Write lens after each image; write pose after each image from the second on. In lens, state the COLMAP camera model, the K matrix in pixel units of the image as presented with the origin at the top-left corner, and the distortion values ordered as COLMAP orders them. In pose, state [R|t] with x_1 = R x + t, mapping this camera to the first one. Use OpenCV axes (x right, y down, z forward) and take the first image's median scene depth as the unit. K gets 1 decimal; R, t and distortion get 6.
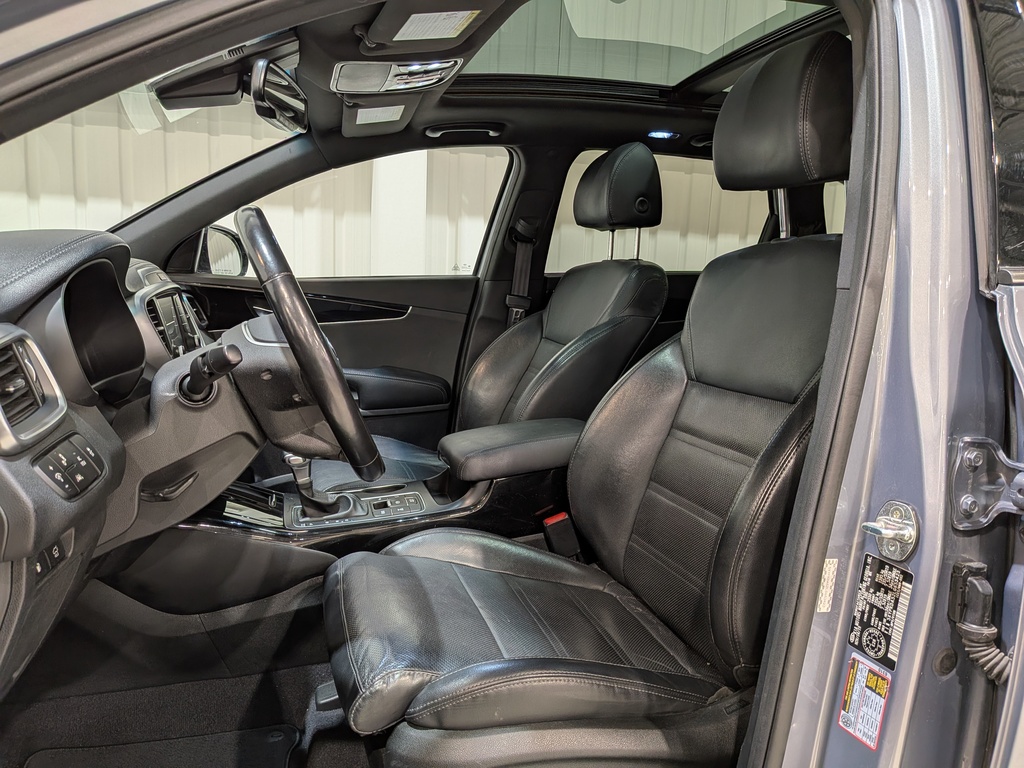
lens RADIAL K [[715.7, 0, 528.2], [0, 715.7, 385.4], [0, 0, 1]] dist [0.051617, -0.100385]
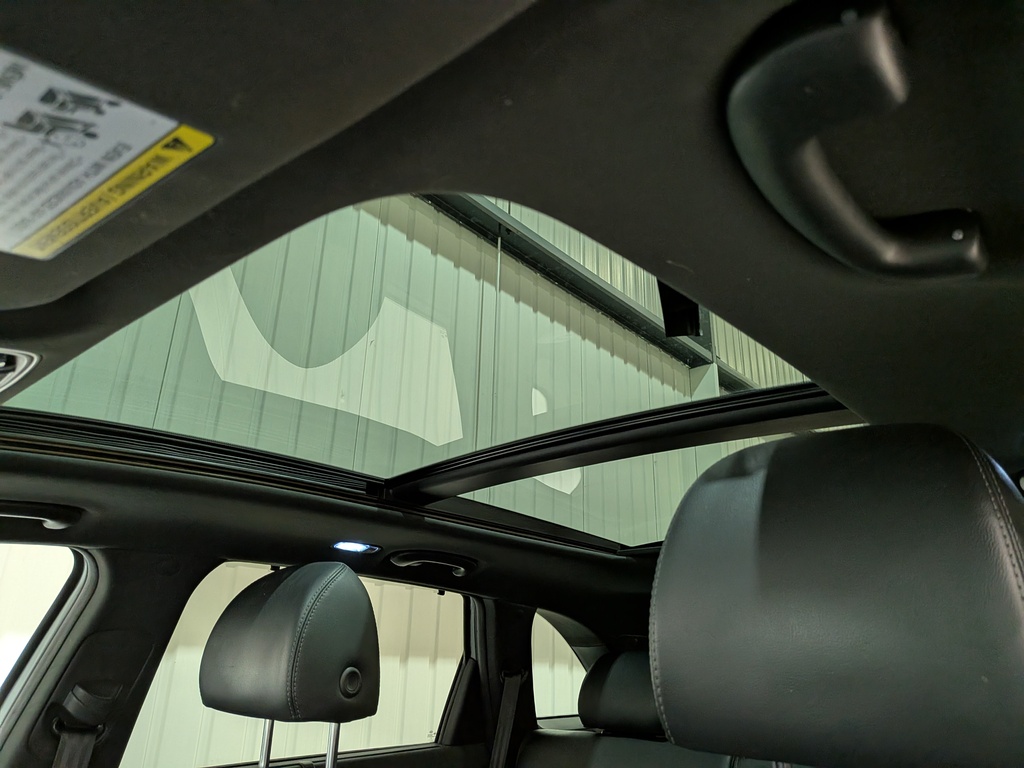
lens RADIAL K [[719.2, 0, 508.3], [0, 719.2, 399.1], [0, 0, 1]] dist [0.032951, -0.077240]
pose [[0.847302, 0.176550, 0.500909, -0.045320], [0.083525, 0.887102, -0.453953, -0.170046], [-0.524503, 0.426474, 0.736897, 0.418805]]
